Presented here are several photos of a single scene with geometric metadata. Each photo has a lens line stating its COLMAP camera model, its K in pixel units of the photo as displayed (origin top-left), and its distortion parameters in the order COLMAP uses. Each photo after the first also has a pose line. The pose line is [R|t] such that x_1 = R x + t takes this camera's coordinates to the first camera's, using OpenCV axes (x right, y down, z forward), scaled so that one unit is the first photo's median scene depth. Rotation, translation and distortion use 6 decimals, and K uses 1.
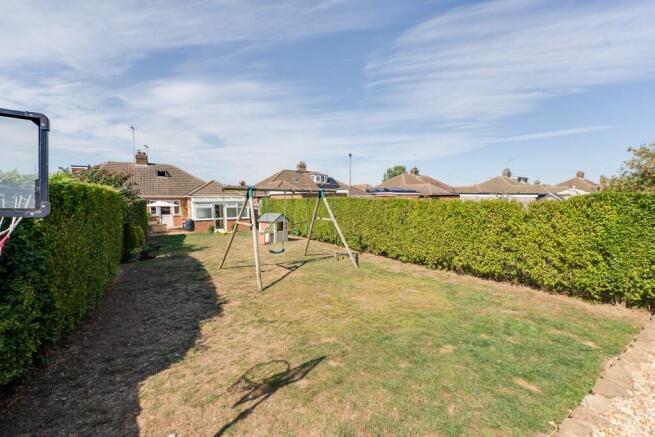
lens RADIAL K [[268.7, 0, 329.1], [0, 268.7, 215.7], [0, 0, 1]] dist [-0.016616, 0.000270]
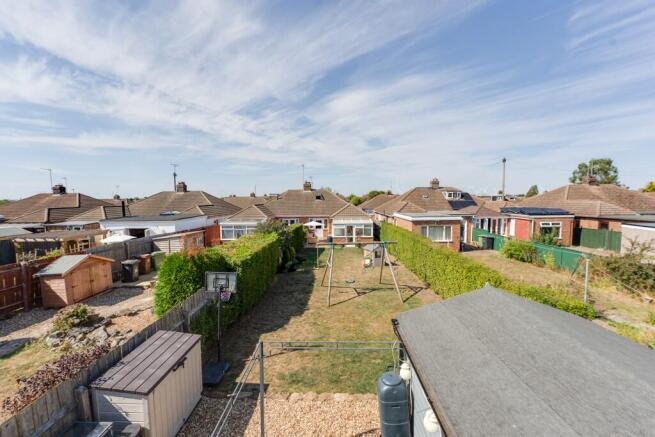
lens RADIAL K [[275.8, 0, 332.5], [0, 275.8, 228.8], [0, 0, 1]] dist [-0.016877, 0.000214]
pose [[0.833801, 0.065314, -0.548188, 0.161800], [-0.024369, 0.996363, 0.081646, -0.084591], [0.551527, -0.054717, 0.832361, -0.109413]]
